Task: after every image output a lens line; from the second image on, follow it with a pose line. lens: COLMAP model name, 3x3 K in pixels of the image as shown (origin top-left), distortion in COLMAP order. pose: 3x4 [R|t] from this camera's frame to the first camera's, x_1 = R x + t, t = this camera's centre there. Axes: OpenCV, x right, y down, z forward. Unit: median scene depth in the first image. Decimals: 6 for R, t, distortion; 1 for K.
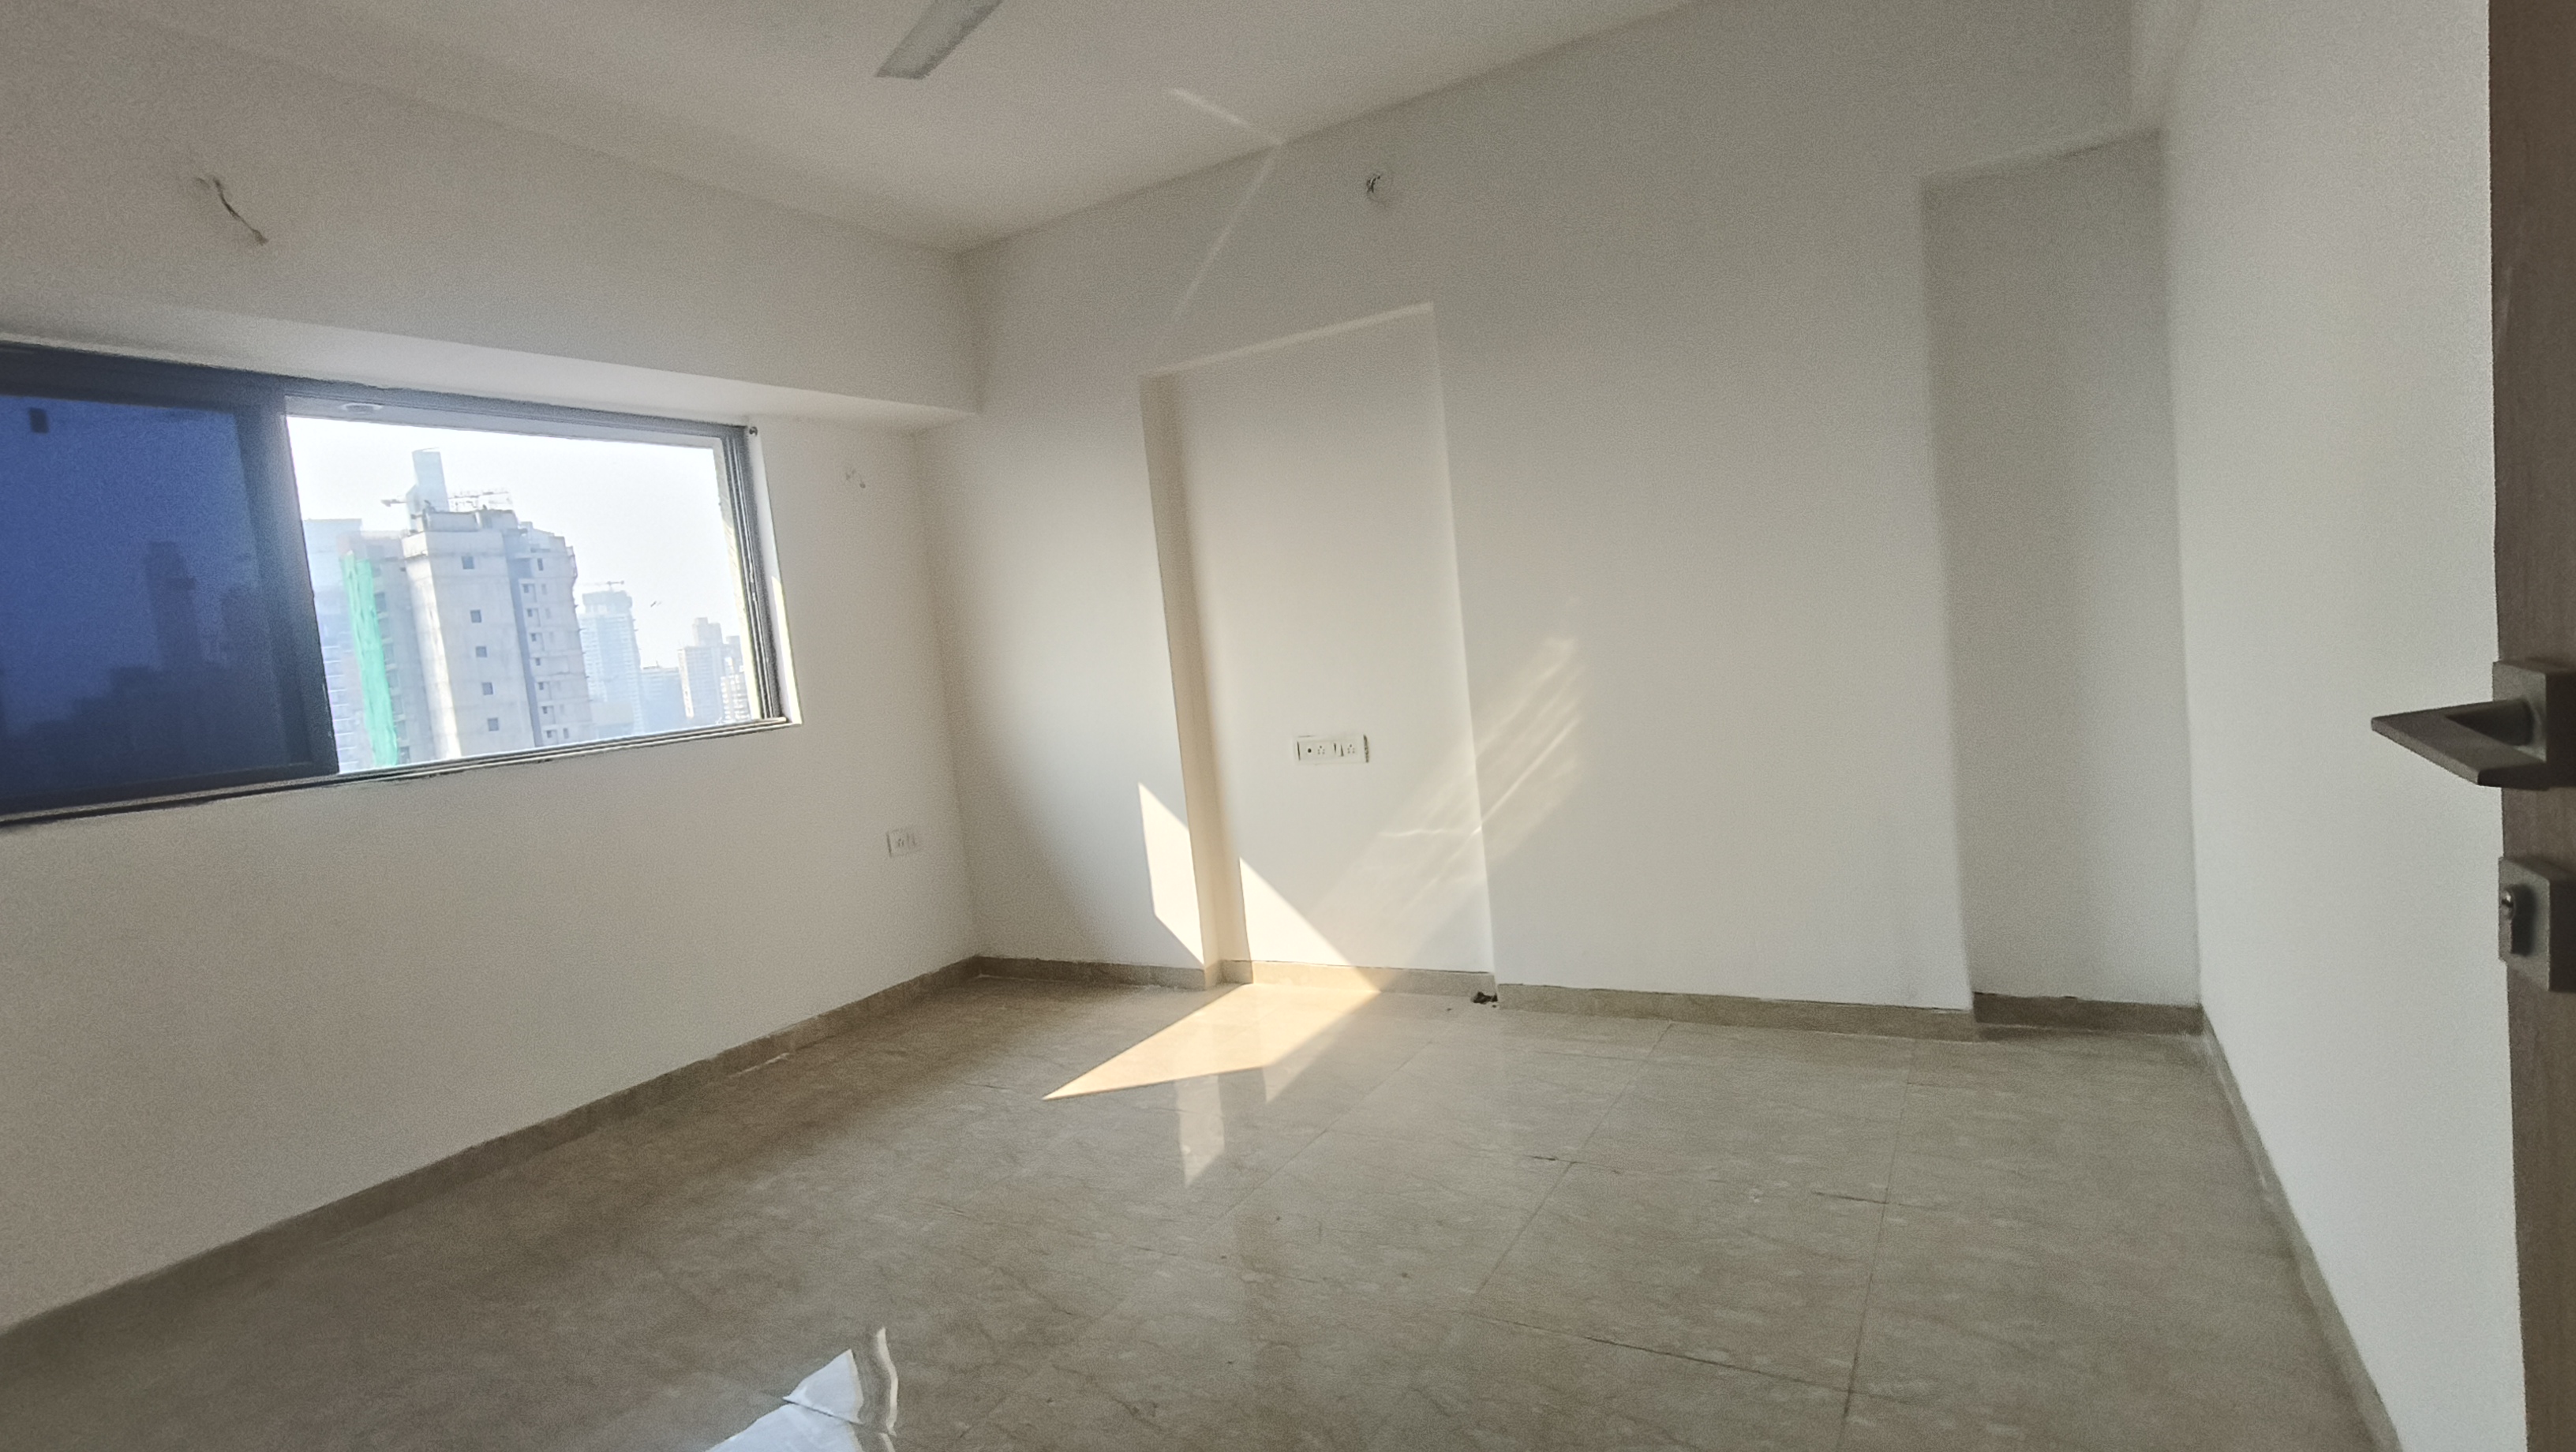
lens RADIAL K [[1175.9, 0, 1295.8], [0, 1175.9, 729.0], [0, 0, 1]] dist [-0.000716, 0.001003]
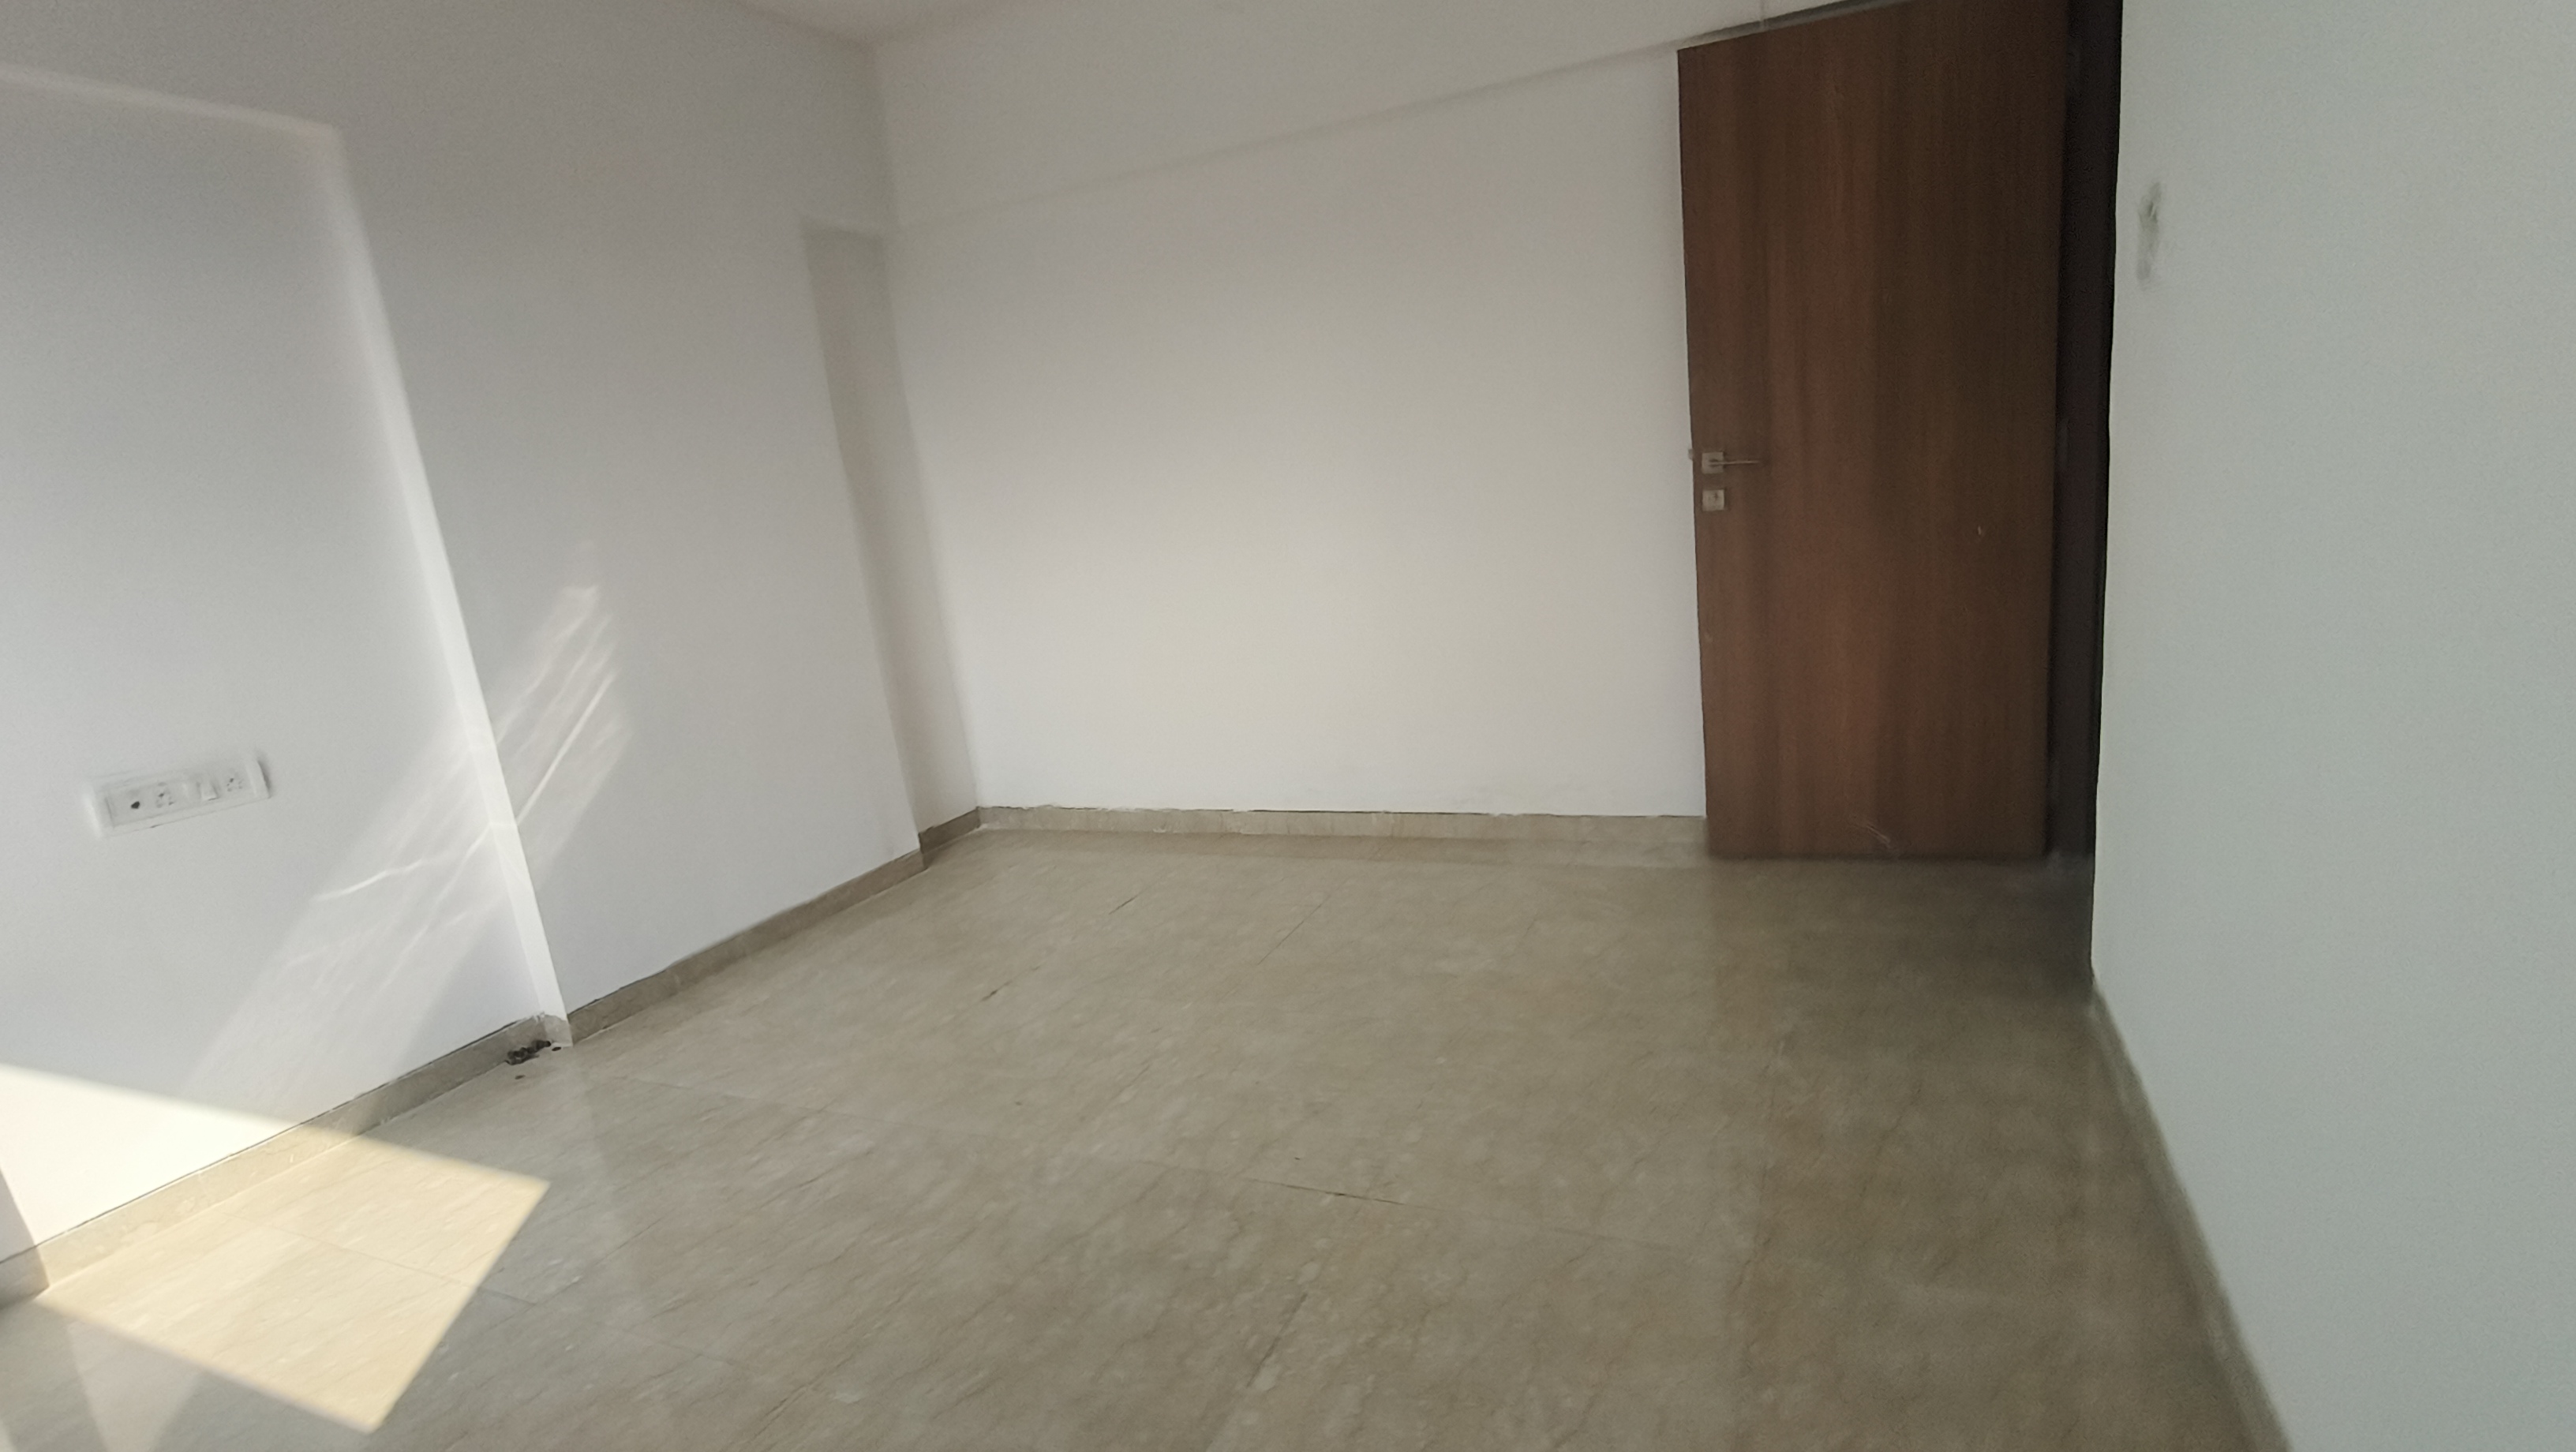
lens RADIAL K [[1175.9, 0, 1298.9], [0, 1175.9, 738.8], [0, 0, 1]] dist [-0.000716, 0.001003]
pose [[-0.094956, -0.103566, 0.990080, -0.692432], [0.185520, 0.975309, 0.119813, 0.027625], [-0.978042, 0.195057, -0.073397, 0.548335]]
